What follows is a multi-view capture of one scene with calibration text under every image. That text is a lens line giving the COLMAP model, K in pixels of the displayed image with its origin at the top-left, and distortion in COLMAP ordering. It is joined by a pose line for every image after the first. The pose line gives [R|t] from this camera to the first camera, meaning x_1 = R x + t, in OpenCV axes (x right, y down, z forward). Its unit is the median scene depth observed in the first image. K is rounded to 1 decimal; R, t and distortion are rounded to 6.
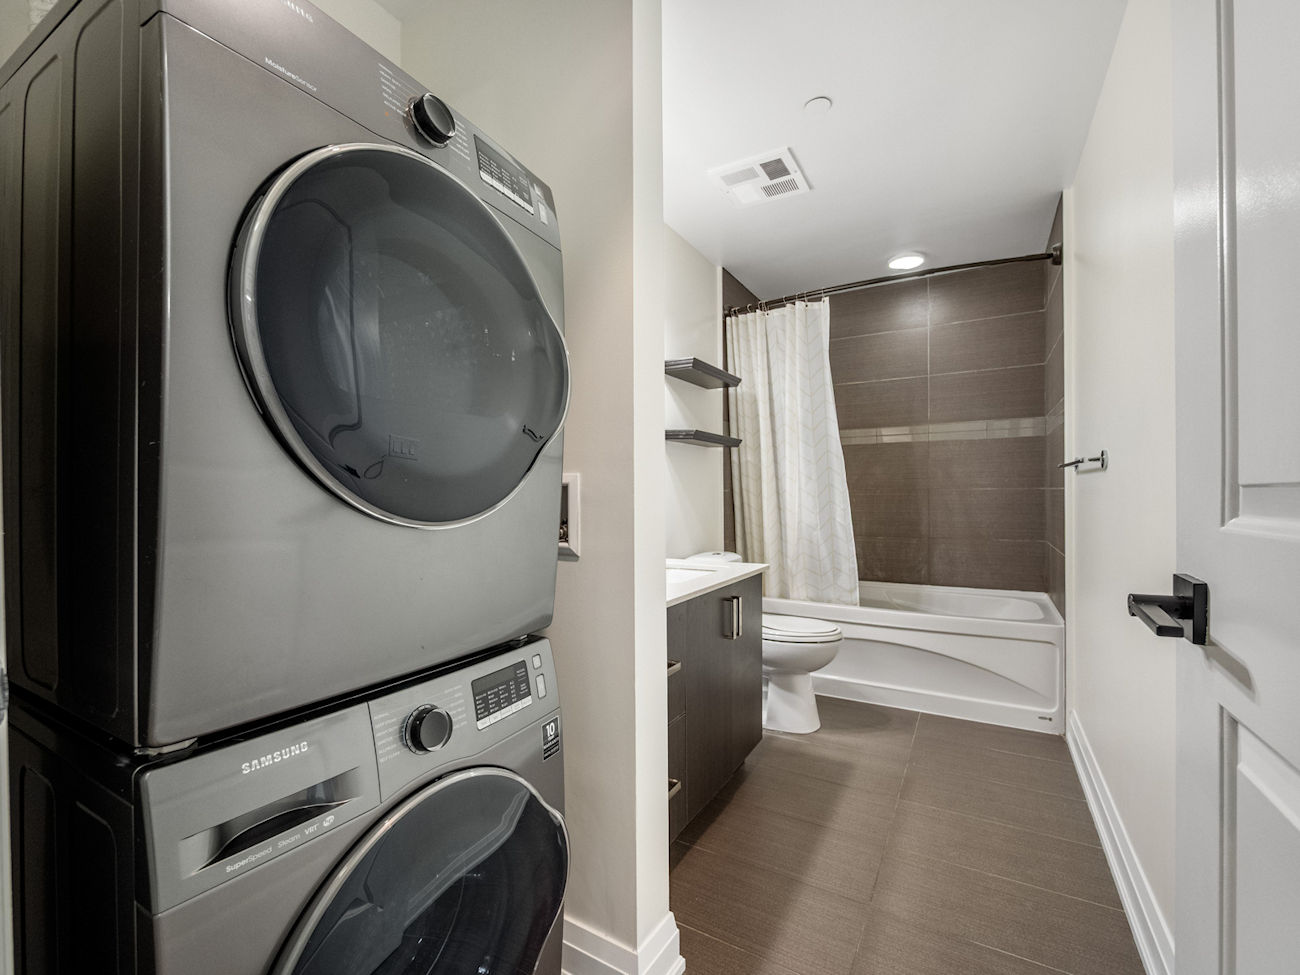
lens RADIAL K [[484.1, 0, 646.7], [0, 484.1, 492.2], [0, 0, 1]] dist [-0.000482, -0.000040]
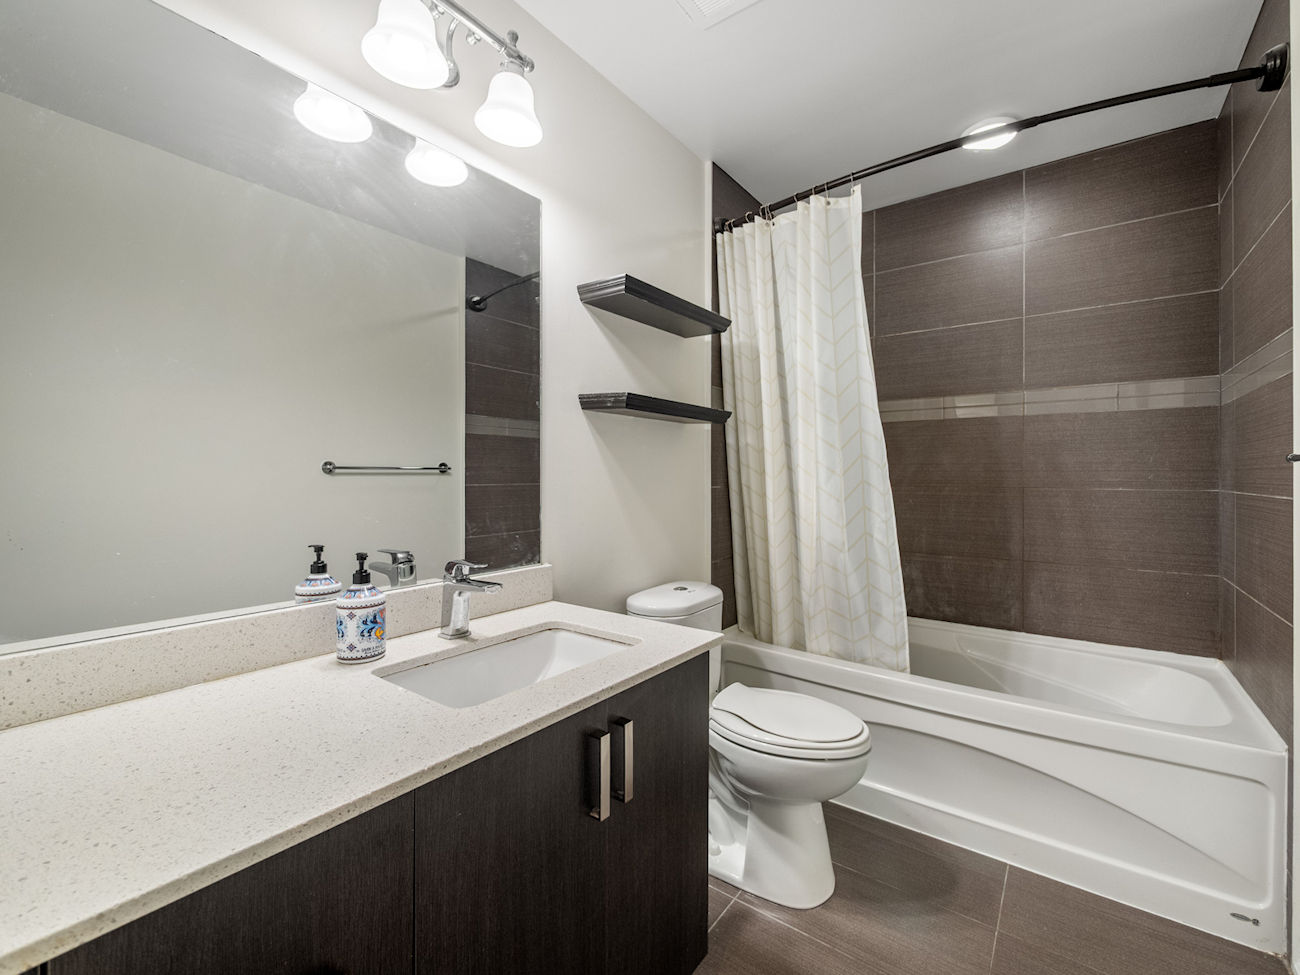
lens RADIAL K [[550.5, 0, 648.2], [0, 550.5, 476.7], [0, 0, 1]] dist [-0.003578, -0.000067]
pose [[0.997798, 0.007760, -0.065866, 0.128660], [-0.007973, 0.999964, -0.002977, -0.016218], [0.065841, 0.003495, 0.997824, 0.231150]]
